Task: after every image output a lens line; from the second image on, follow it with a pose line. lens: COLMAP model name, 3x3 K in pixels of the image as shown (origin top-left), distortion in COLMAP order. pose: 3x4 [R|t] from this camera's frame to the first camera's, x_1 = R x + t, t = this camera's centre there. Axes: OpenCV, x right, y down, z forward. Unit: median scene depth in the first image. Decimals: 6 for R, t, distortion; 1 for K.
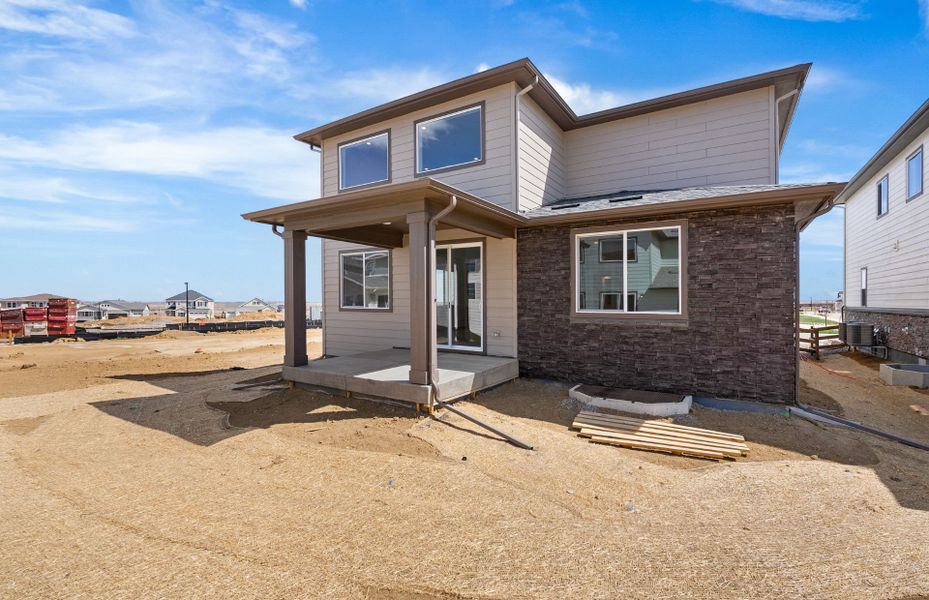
lens RADIAL K [[427.5, 0, 462.5], [0, 427.5, 304.9], [0, 0, 1]] dist [-0.003686, -0.000239]
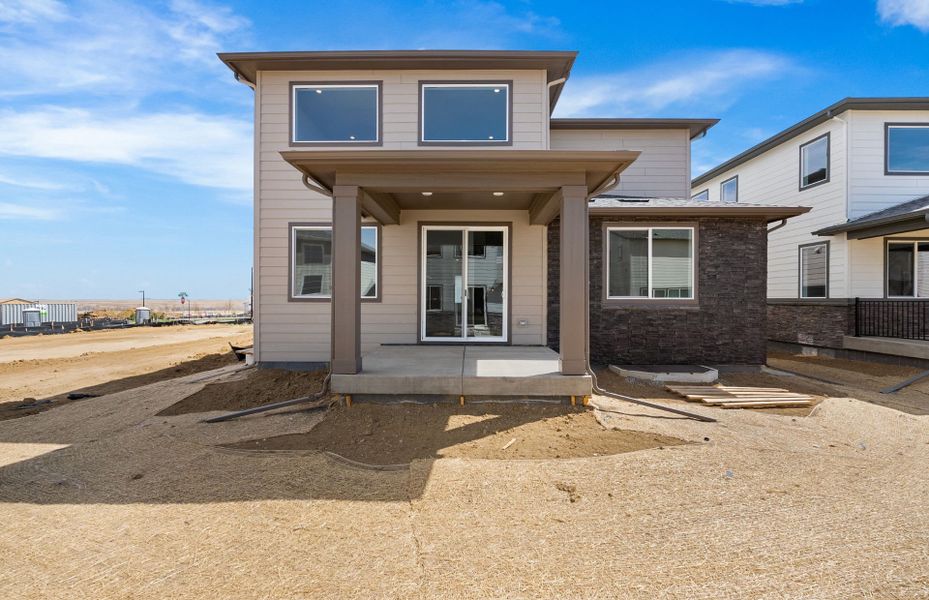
lens RADIAL K [[421.0, 0, 485.3], [0, 421.0, 297.9], [0, 0, 1]] dist [-0.001060, -0.000036]
pose [[0.844517, -0.002108, 0.535525, -0.607789], [0.004481, 0.999985, -0.003130, 0.017718], [-0.535511, 0.005043, 0.844514, 0.280630]]
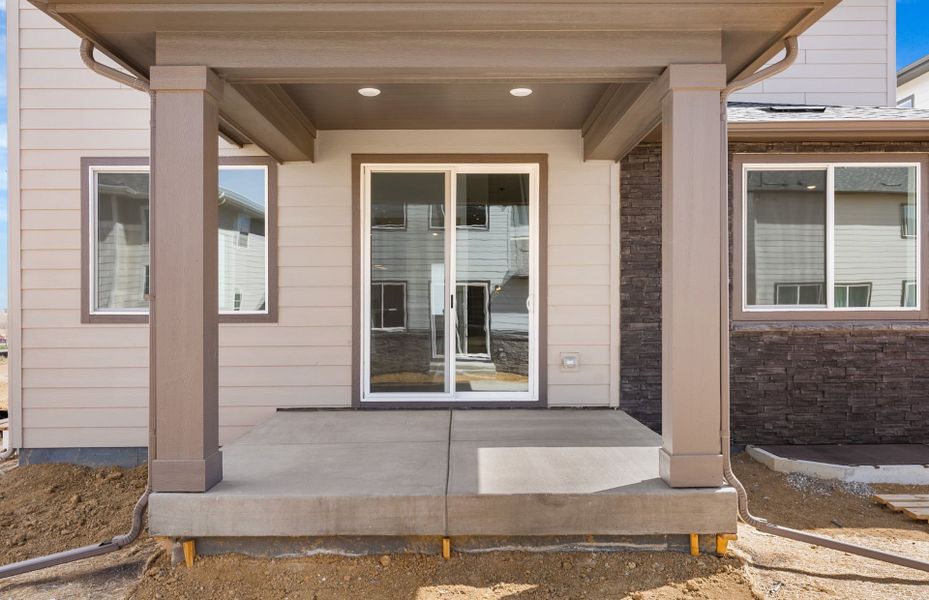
lens RADIAL K [[762.1, 0, 500.6], [0, 762.1, 300.8], [0, 0, 1]] dist [0.001747, 0.000567]
pose [[0.834604, -0.007705, 0.550797, -0.539042], [0.012834, 0.999903, -0.005460, 0.006244], [-0.550701, 0.011626, 0.834621, 0.403665]]
